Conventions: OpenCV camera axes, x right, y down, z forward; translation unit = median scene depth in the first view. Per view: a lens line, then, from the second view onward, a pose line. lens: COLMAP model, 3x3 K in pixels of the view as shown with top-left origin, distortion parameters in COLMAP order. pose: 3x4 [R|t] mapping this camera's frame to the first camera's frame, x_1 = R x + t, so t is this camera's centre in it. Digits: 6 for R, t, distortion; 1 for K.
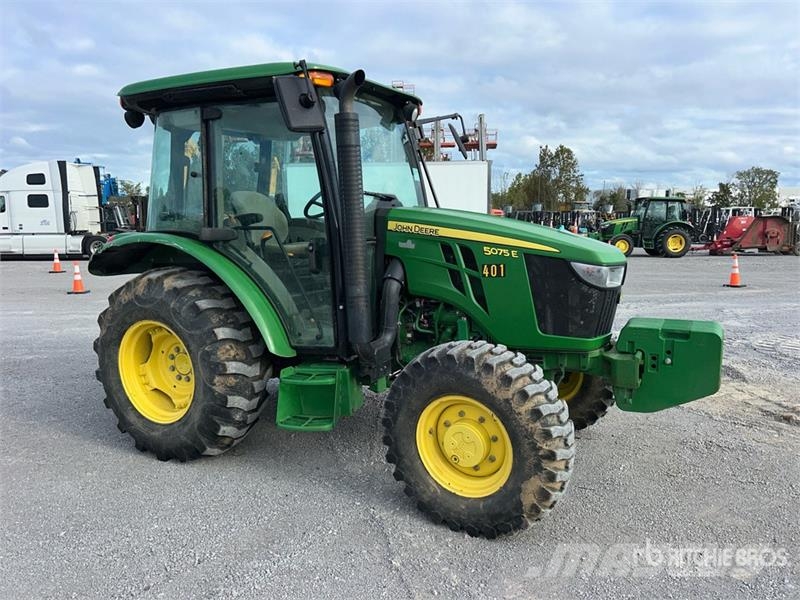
lens RADIAL K [[615.5, 0, 400.7], [0, 615.5, 312.4], [0, 0, 1]] dist [0.011158, 0.005191]
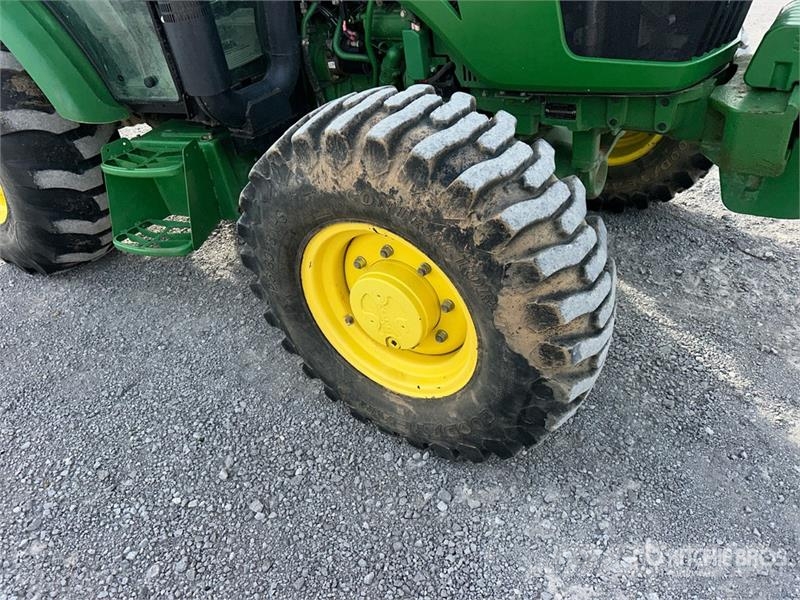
lens RADIAL K [[603.3, 0, 411.2], [0, 603.3, 304.9], [0, 0, 1]] dist [0.062451, -0.081271]
pose [[0.994709, -0.020514, -0.100660, 0.136565], [0.062339, 0.899361, 0.432739, 0.000399], [0.081653, -0.436725, 0.895882, 0.457394]]
